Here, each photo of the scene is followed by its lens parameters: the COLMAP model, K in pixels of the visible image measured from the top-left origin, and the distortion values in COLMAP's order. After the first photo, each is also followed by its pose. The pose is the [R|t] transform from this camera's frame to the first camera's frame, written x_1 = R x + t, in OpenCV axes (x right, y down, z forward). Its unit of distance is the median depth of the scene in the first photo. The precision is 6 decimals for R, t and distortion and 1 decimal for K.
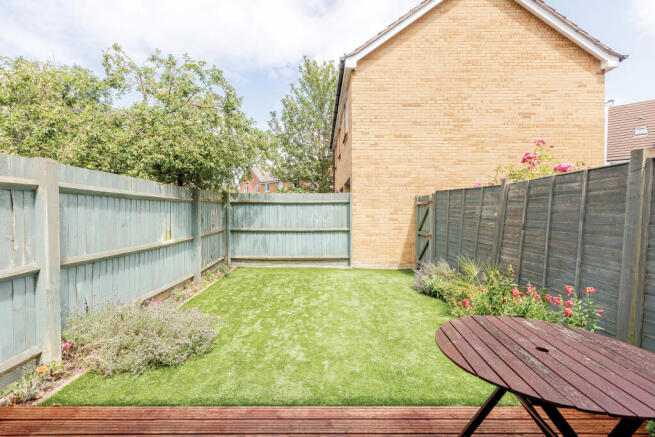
lens RADIAL K [[305.3, 0, 327.5], [0, 305.3, 218.5], [0, 0, 1]] dist [0.005044, 0.000719]
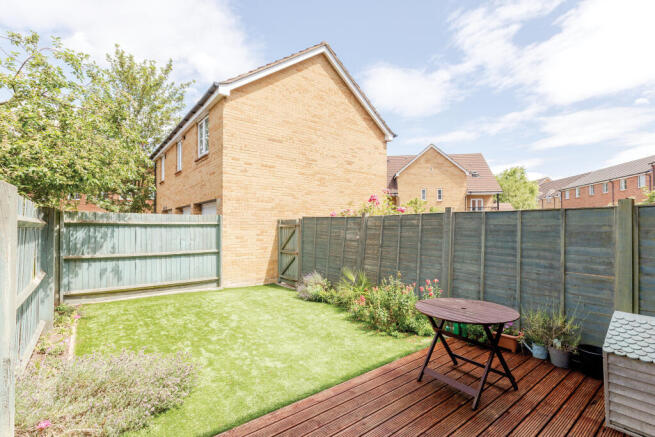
lens RADIAL K [[303.2, 0, 327.5], [0, 303.2, 230.2], [0, 0, 1]] dist [0.000538, 0.000161]
pose [[0.787023, -0.003956, 0.616911, -0.275555], [0.010044, 0.999929, -0.006401, -0.024065], [-0.616842, 0.011234, 0.787007, -0.018481]]
